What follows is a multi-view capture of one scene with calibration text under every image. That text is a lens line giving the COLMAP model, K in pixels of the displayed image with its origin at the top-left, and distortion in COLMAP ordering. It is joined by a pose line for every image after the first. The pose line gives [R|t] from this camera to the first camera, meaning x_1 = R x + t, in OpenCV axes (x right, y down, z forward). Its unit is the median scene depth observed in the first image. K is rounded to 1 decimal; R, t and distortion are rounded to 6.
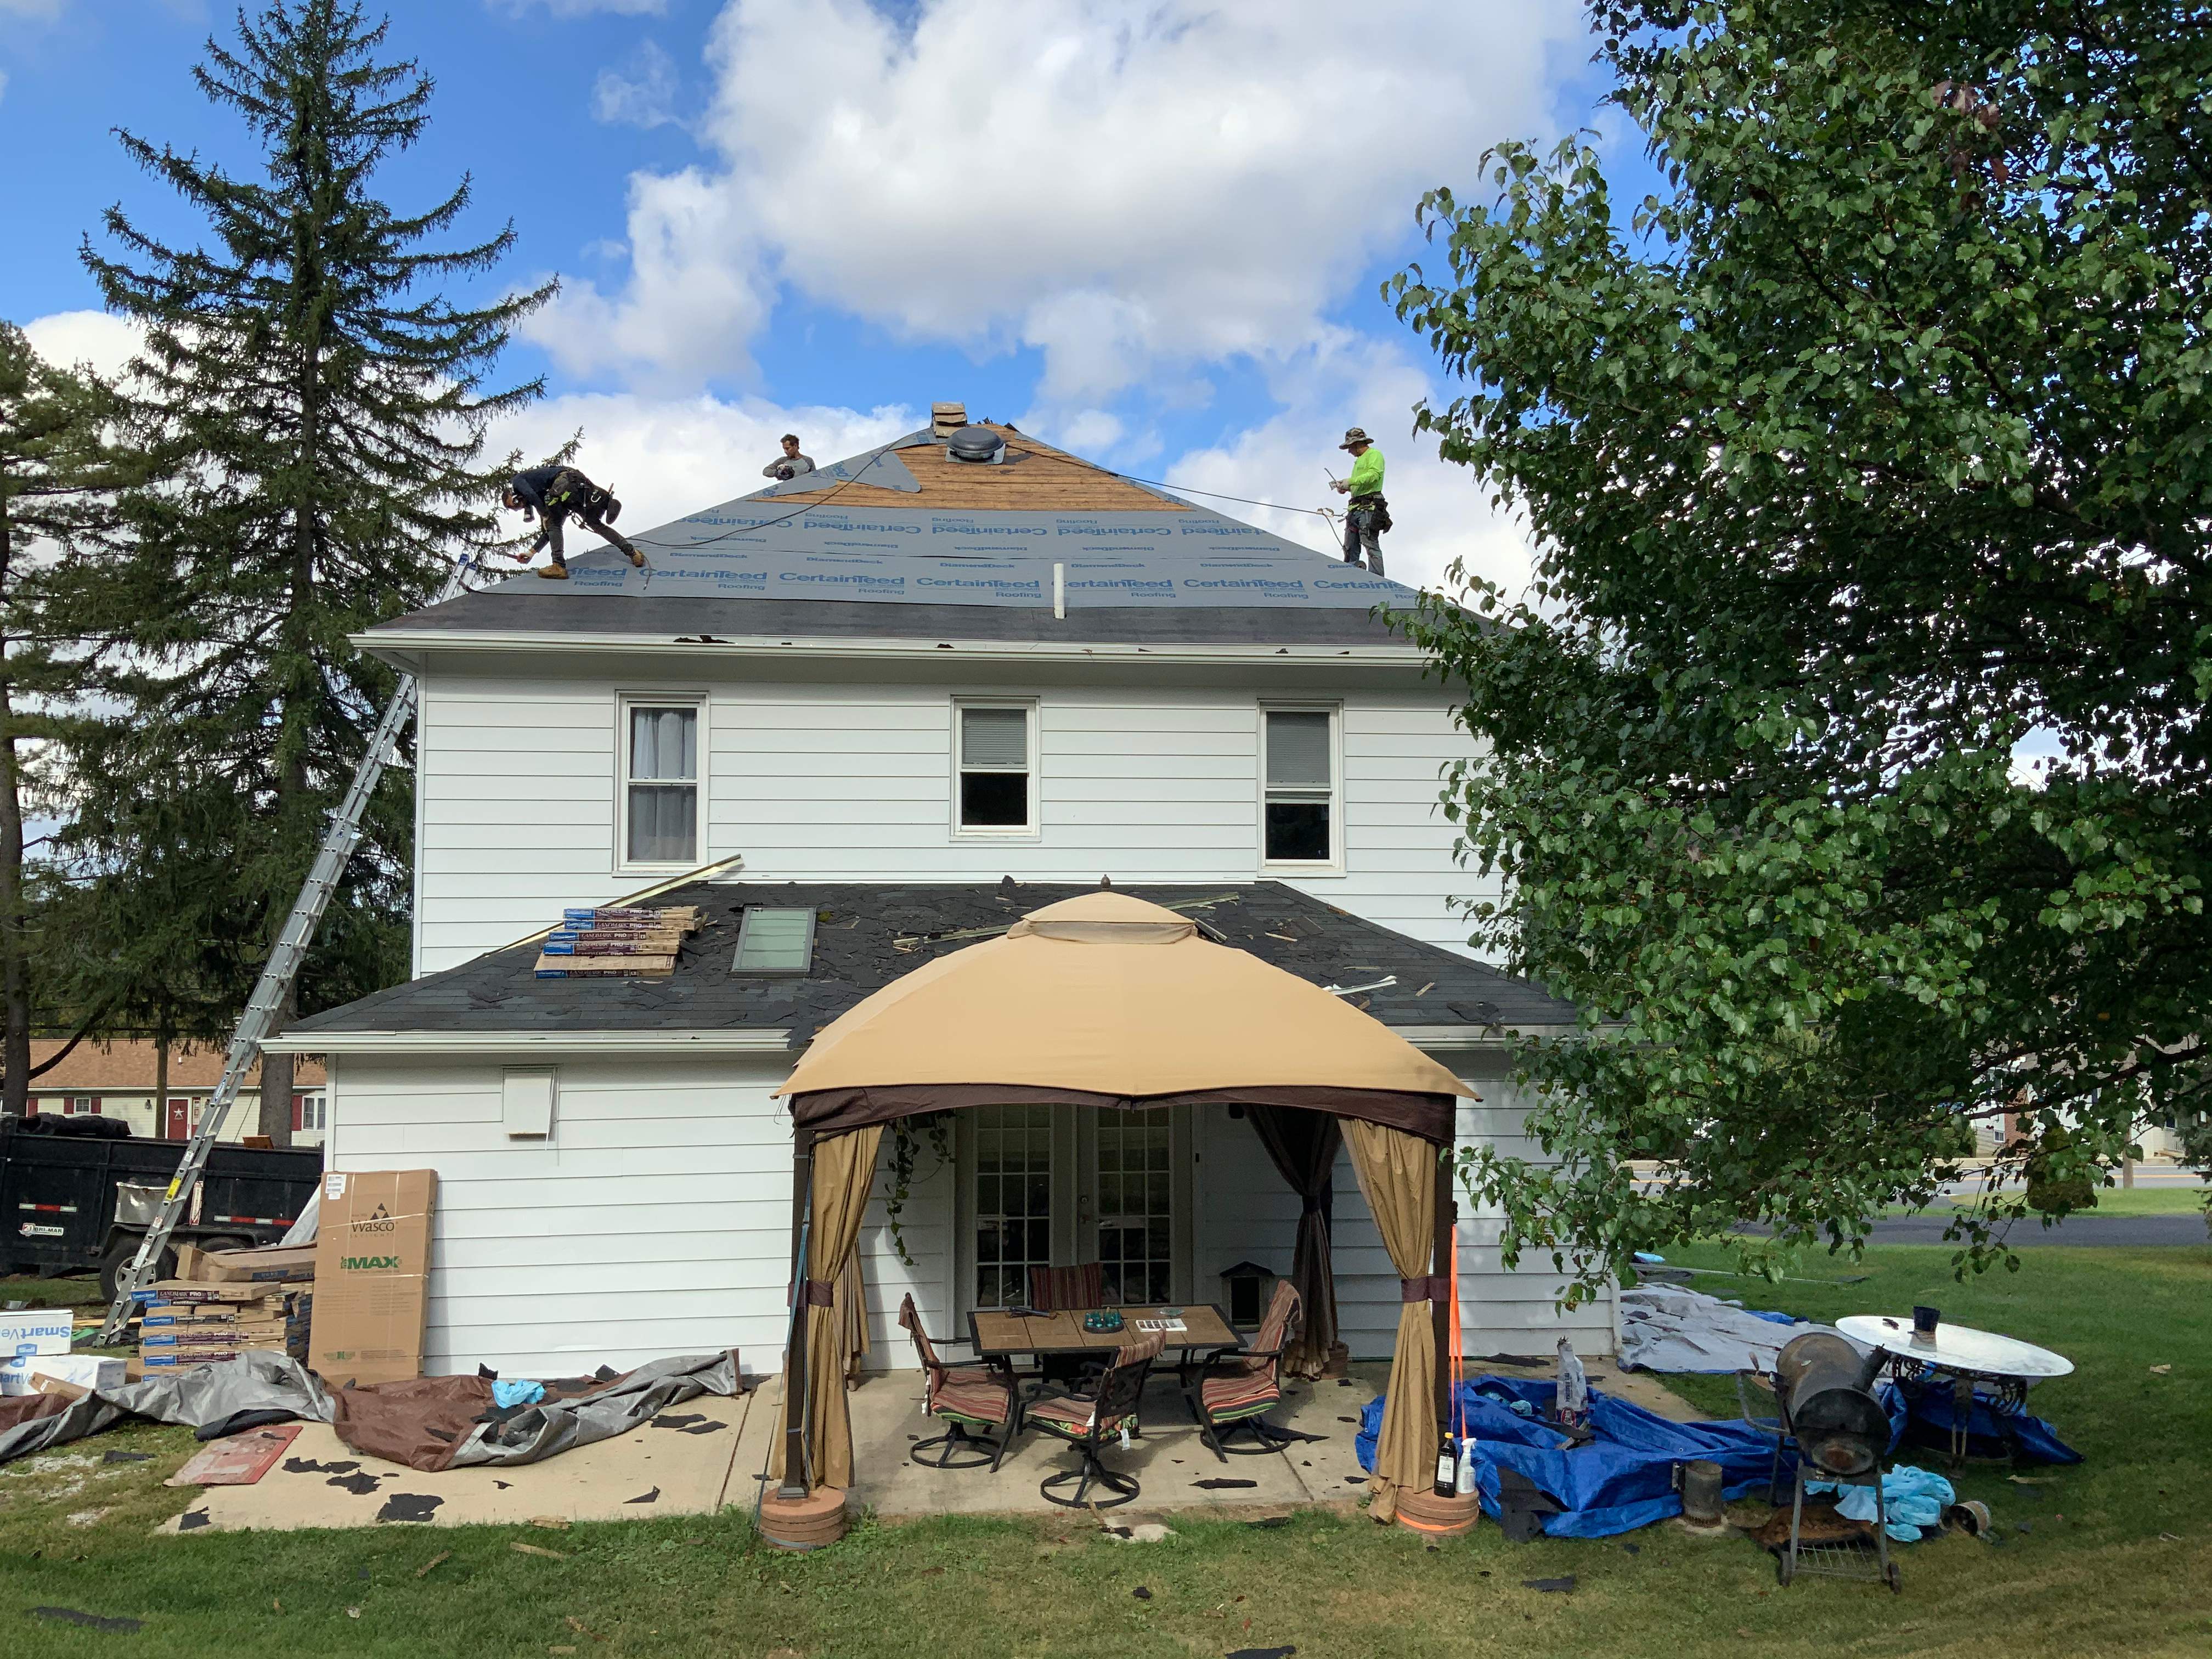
lens RADIAL K [[1825.2, 0, 1096.3], [0, 1825.2, 826.6], [0, 0, 1]] dist [0.075590, -0.106827]
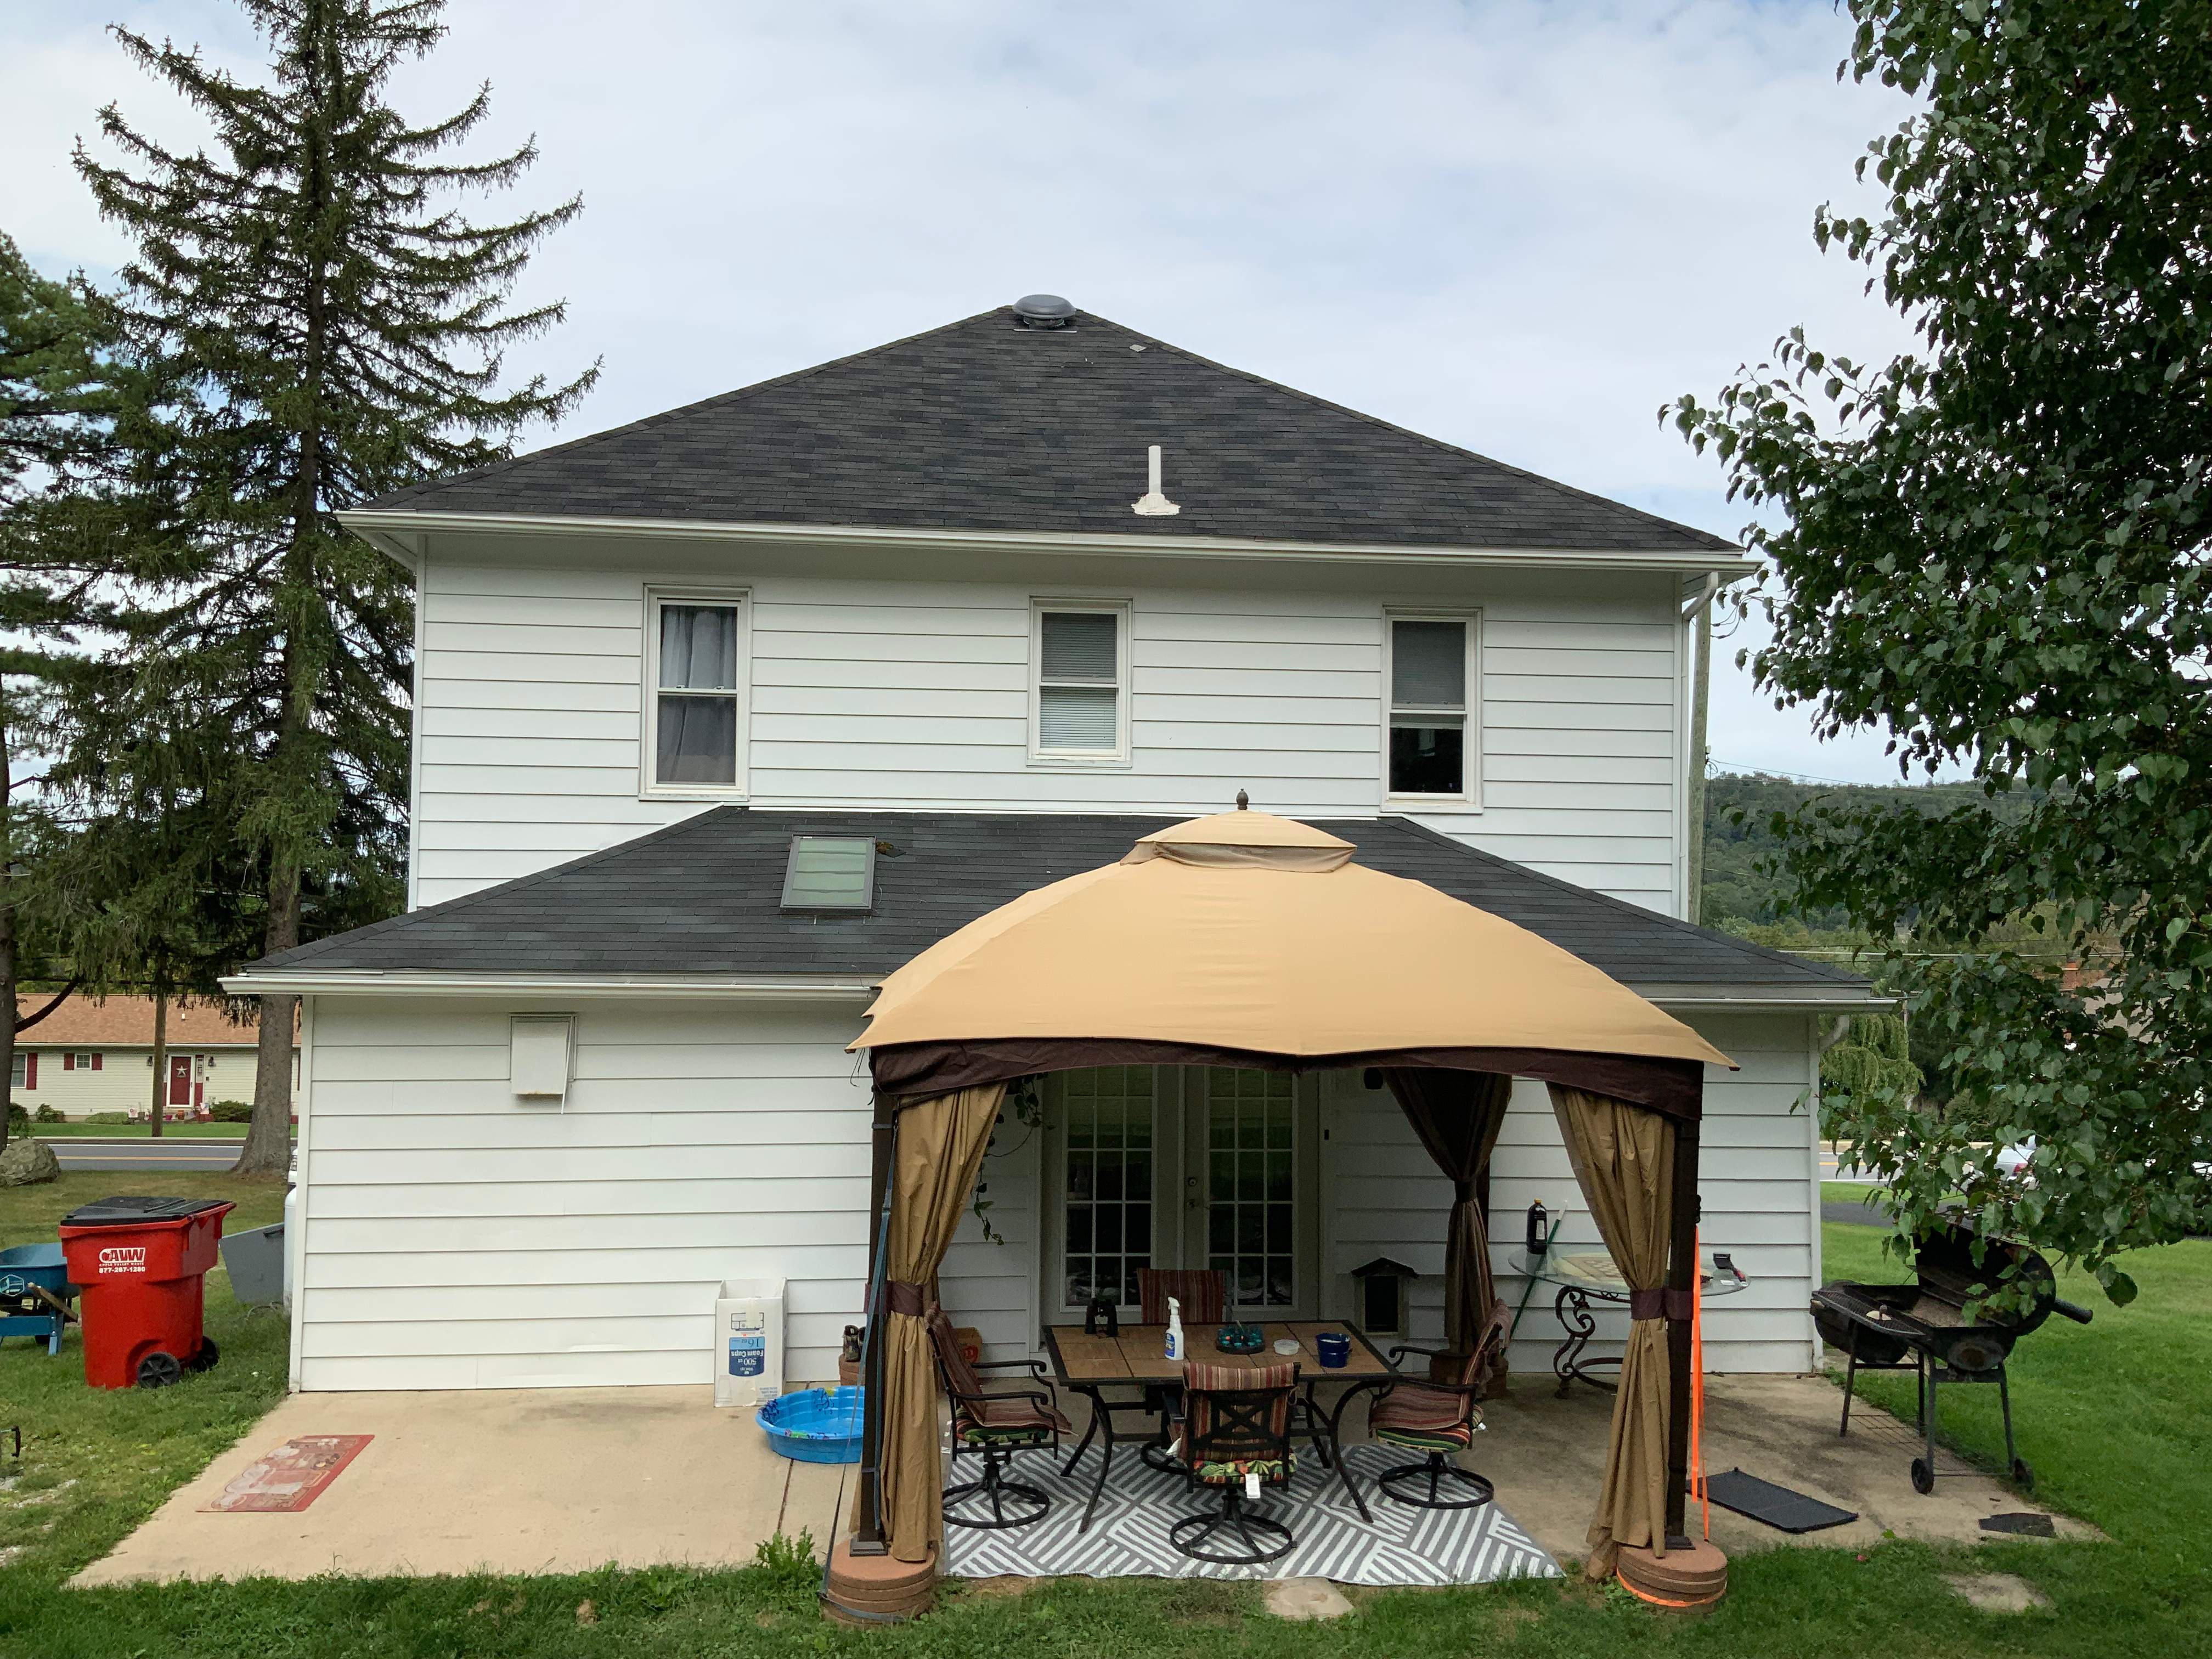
lens RADIAL K [[1825.2, 0, 1104.0], [0, 1825.2, 813.1], [0, 0, 1]] dist [0.075590, -0.106827]
pose [[0.999908, 0.013279, -0.002673, -0.041473], [-0.013258, 0.999880, 0.008000, 0.023359], [0.002779, -0.007963, 0.999964, 0.132840]]
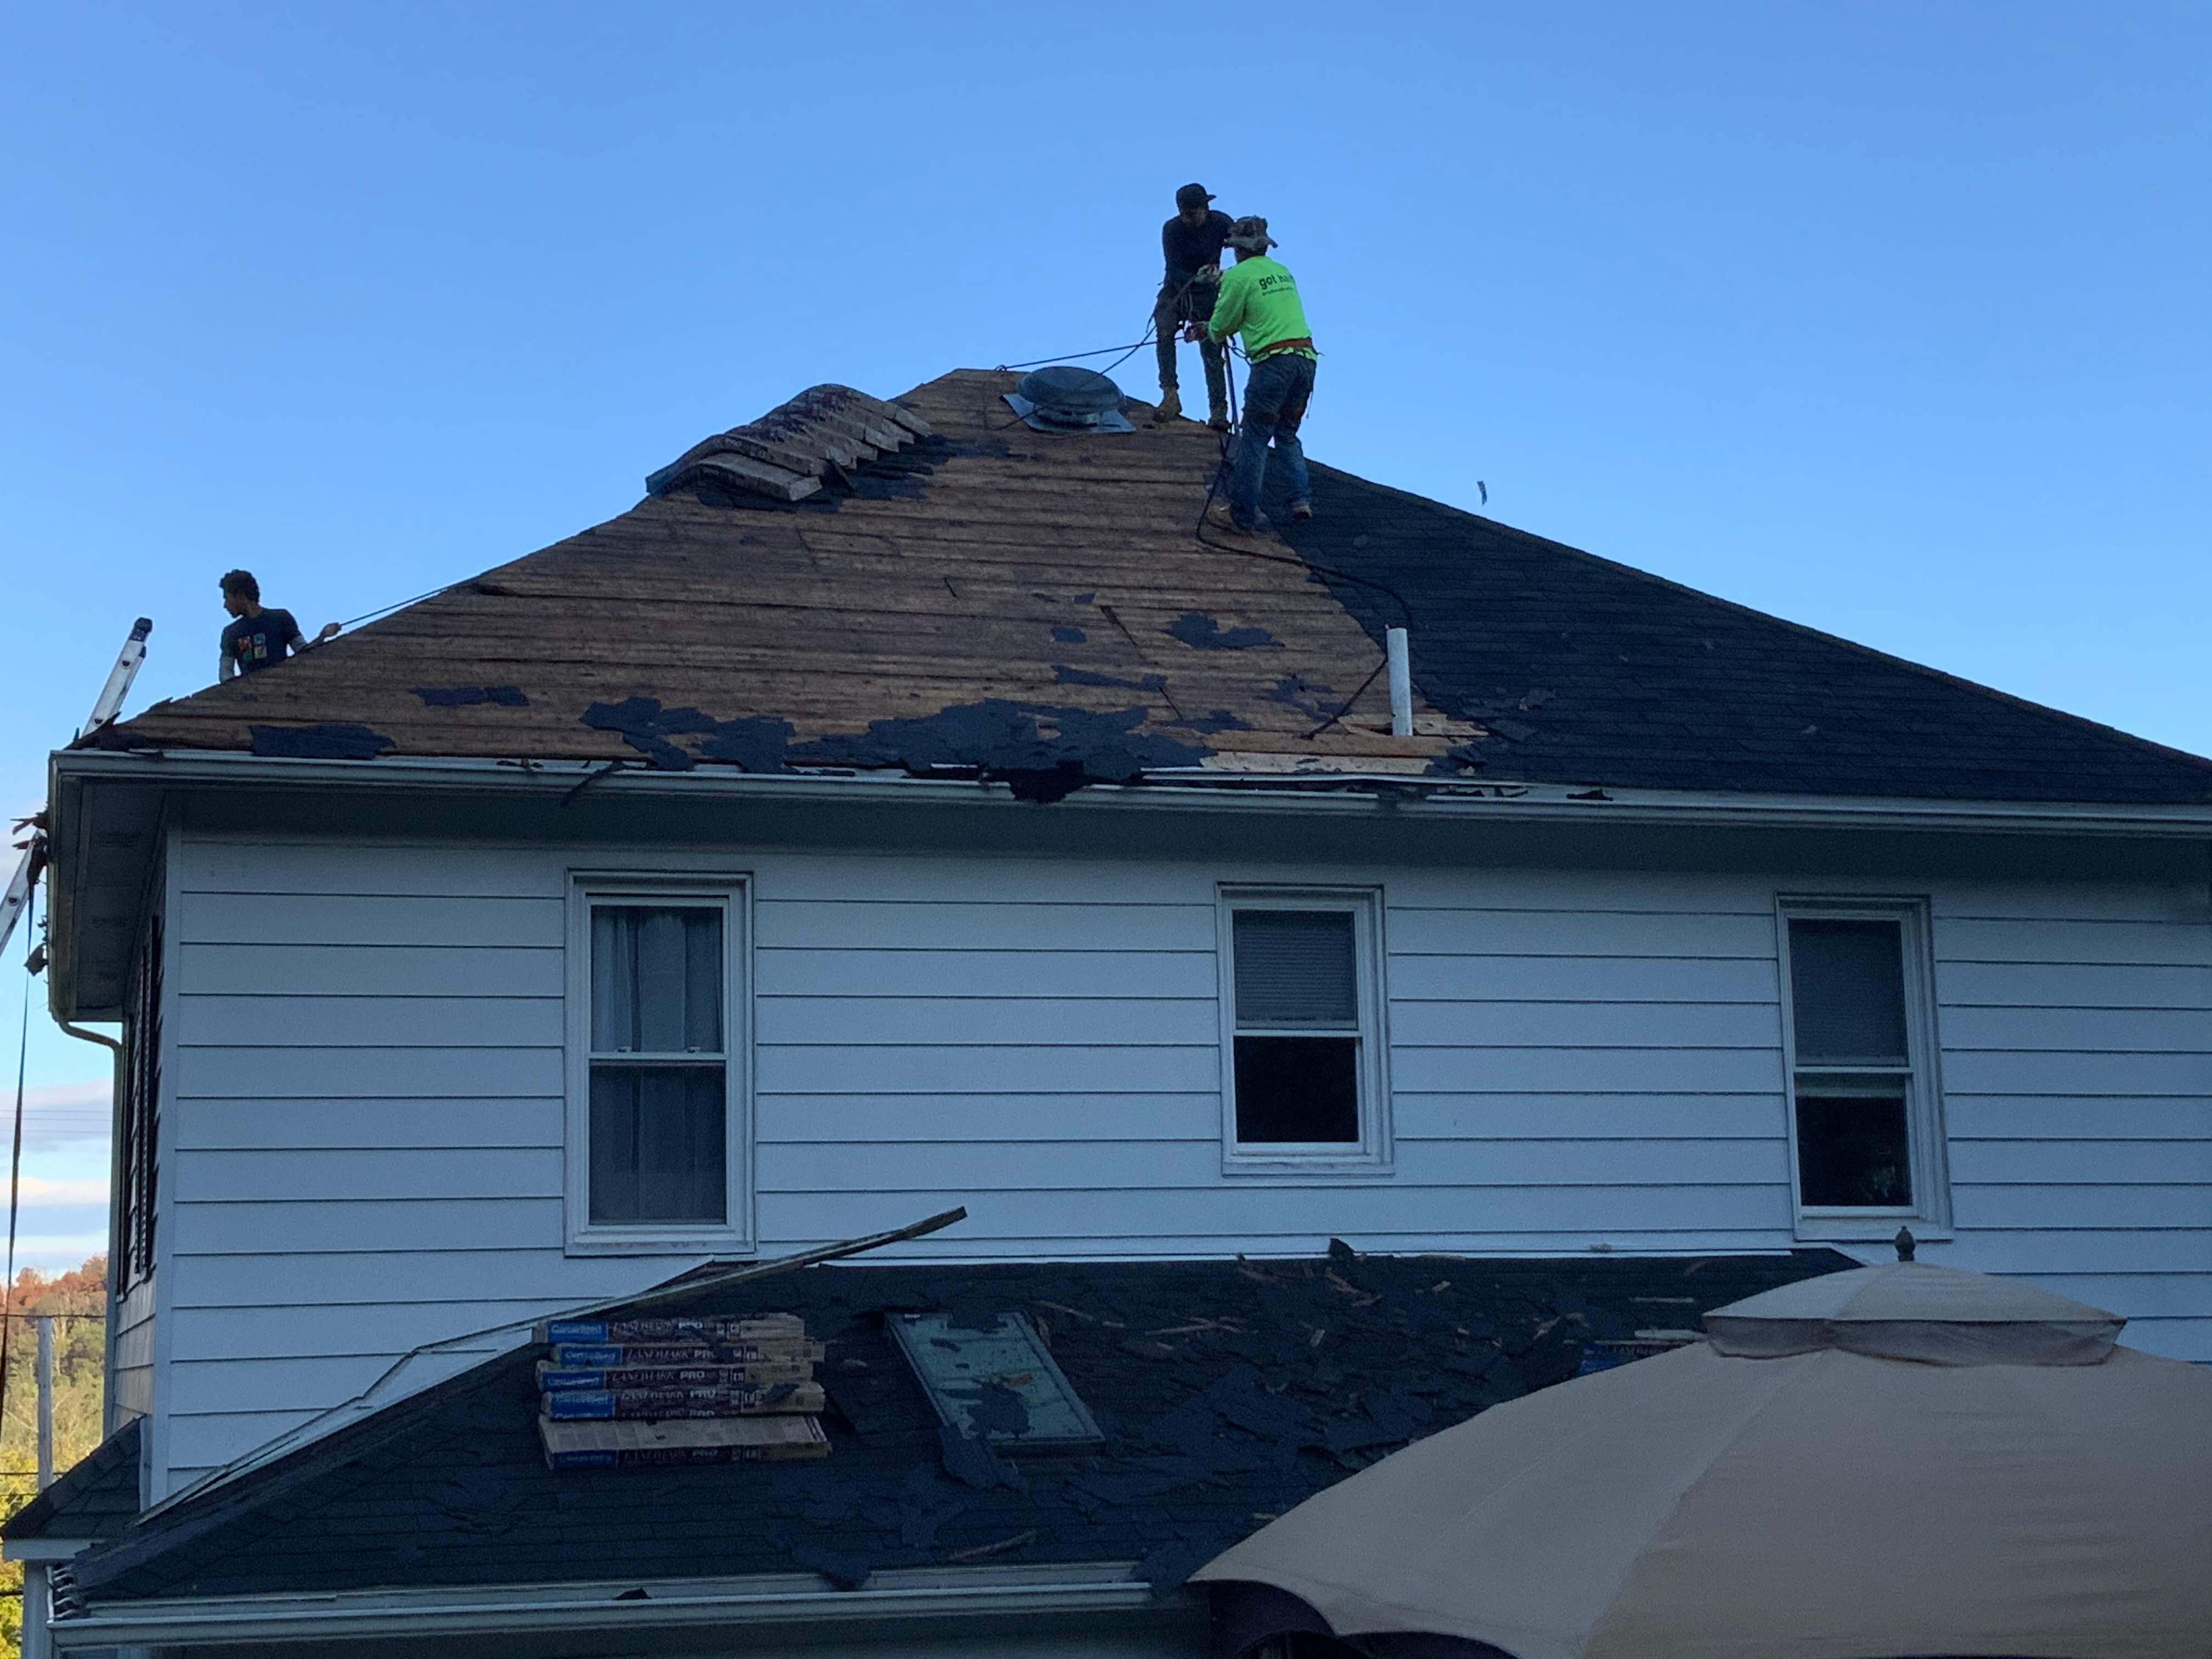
lens RADIAL K [[3455.7, 0, 1097.1], [0, 3455.7, 813.2], [0, 0, 1]] dist [0.098075, 0.000000]
pose [[0.981672, 0.009615, 0.190334, -0.295777], [0.010563, 0.994446, -0.104714, 0.008327], [-0.190283, 0.104805, 0.976119, 0.072325]]
